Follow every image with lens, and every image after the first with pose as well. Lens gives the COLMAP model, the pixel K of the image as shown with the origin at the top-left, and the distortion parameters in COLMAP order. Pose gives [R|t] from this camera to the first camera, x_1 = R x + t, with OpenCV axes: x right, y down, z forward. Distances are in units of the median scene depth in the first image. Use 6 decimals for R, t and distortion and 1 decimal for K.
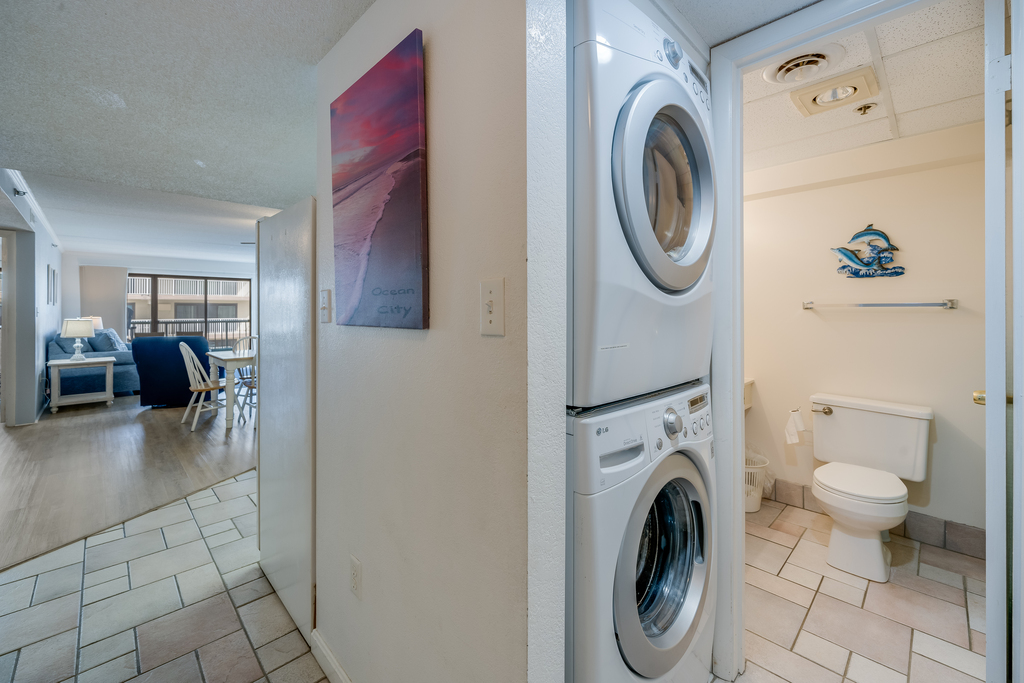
lens RADIAL K [[431.5, 0, 512.5], [0, 431.5, 305.9], [0, 0, 1]] dist [0.001188, 0.000154]
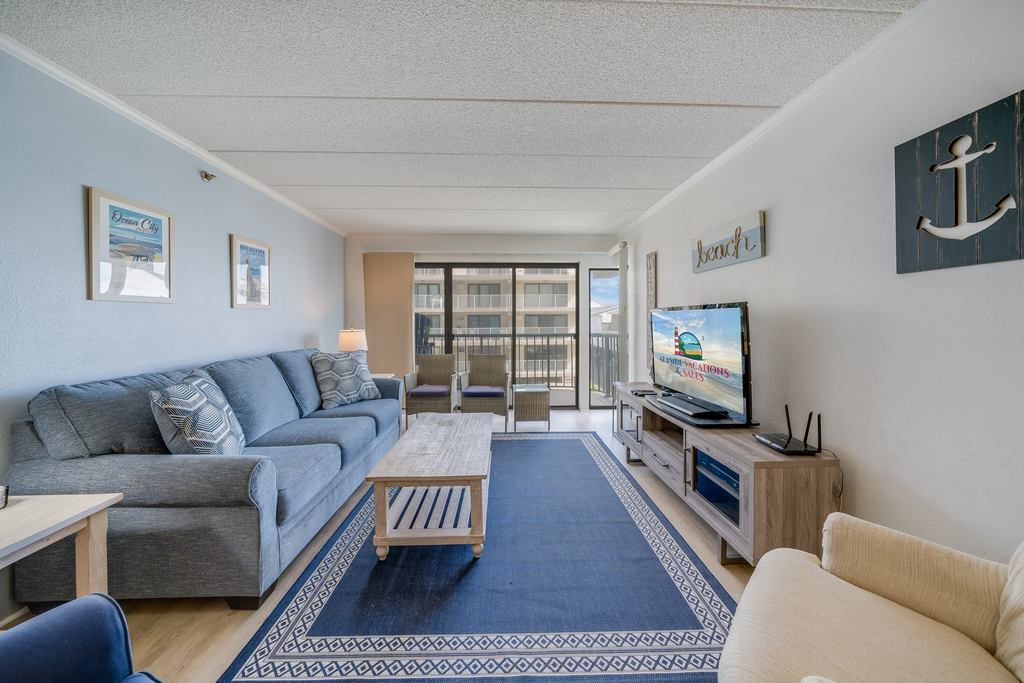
lens RADIAL K [[360.7, 0, 515.8], [0, 360.7, 322.4], [0, 0, 1]] dist [0.000445, -0.000041]
pose [[0.728566, 0.001218, -0.684974, -0.358872], [0.005614, 0.999954, 0.007749, 0.012724], [0.684952, -0.009491, 0.728526, 0.635979]]
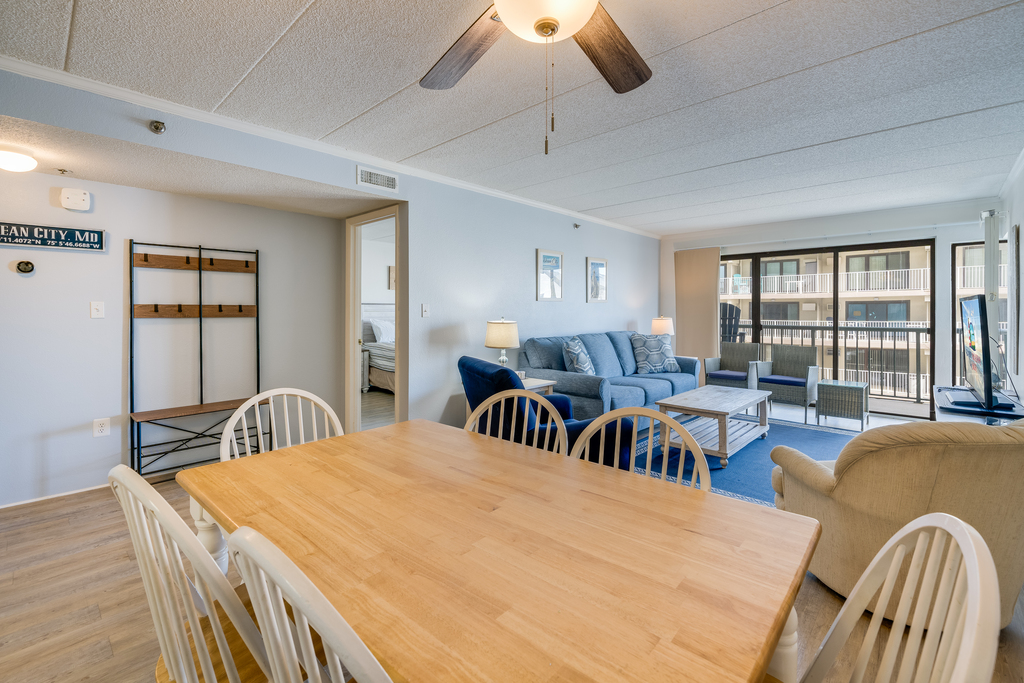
lens RADIAL K [[446.8, 0, 516.2], [0, 446.8, 320.9], [0, 0, 1]] dist [0.001153, 0.000209]
pose [[0.027795, 0.021902, -0.999374, -0.150024], [0.005004, 0.999744, 0.022049, 0.012556], [0.999601, -0.005614, 0.027678, 0.584141]]
